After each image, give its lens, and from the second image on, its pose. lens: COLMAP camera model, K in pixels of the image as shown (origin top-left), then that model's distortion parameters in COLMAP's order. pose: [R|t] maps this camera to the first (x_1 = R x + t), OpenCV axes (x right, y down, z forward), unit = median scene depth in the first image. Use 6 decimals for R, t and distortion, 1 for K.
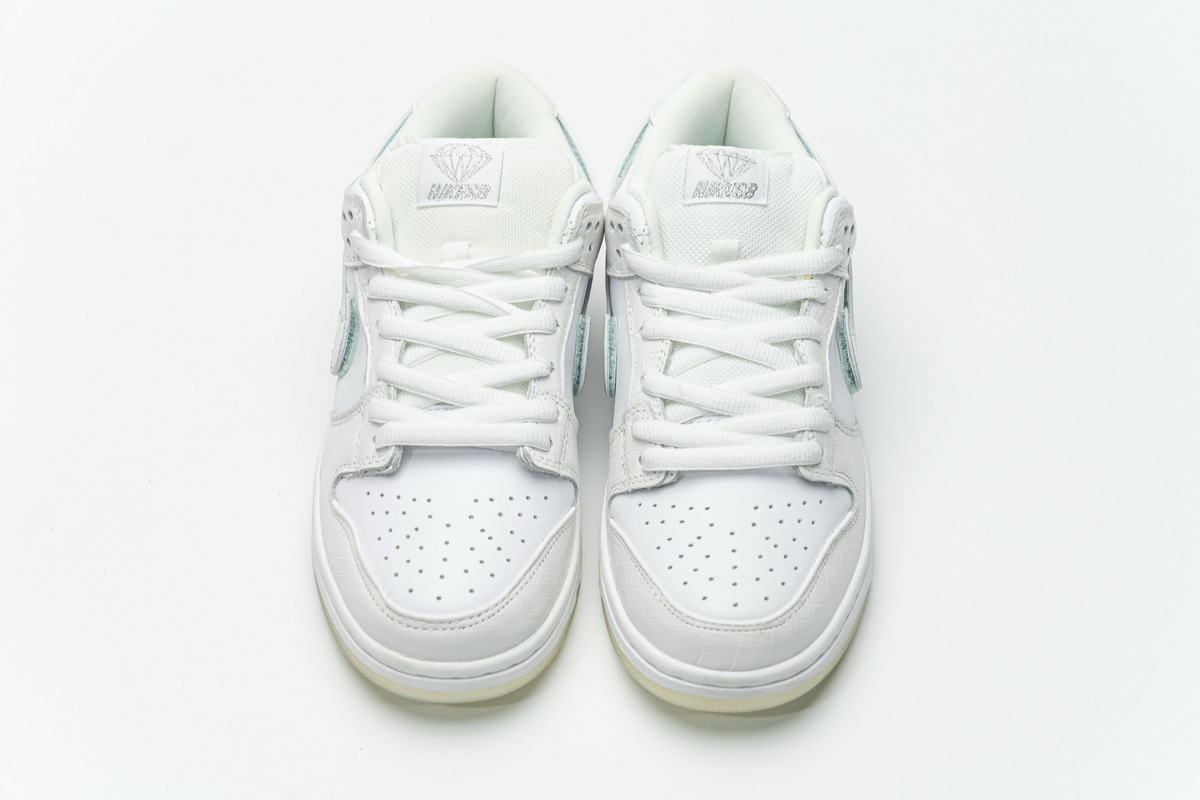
lens RADIAL K [[2356.8, 0, 599.4], [0, 2356.8, 400.1], [0, 0, 1]] dist [-0.131282, 0.000000]
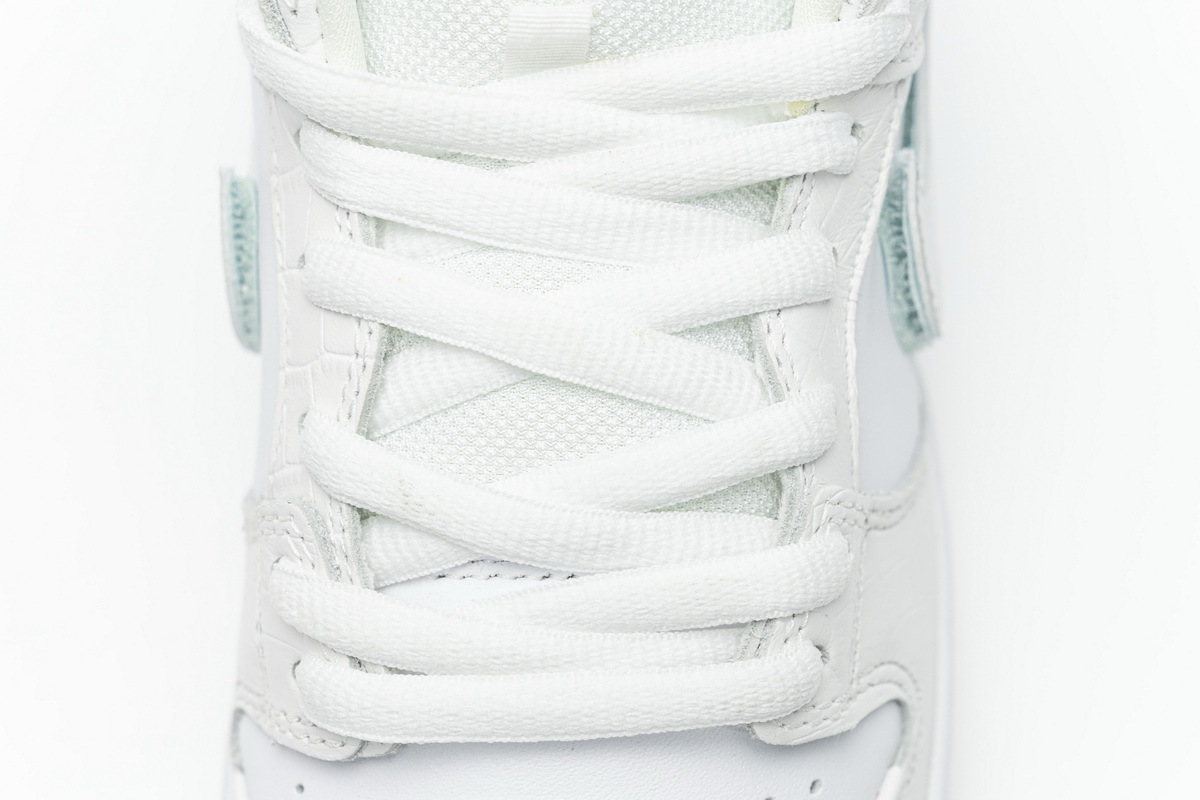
lens RADIAL K [[2356.8, 0, 598.6], [0, 2356.8, 399.2], [0, 0, 1]] dist [-0.131282, 0.000000]
pose [[0.999994, 0.003463, 0.000667, 0.060666], [-0.003470, 0.932321, 0.361615, -0.135566], [0.000630, -0.361615, 0.932327, 0.686153]]
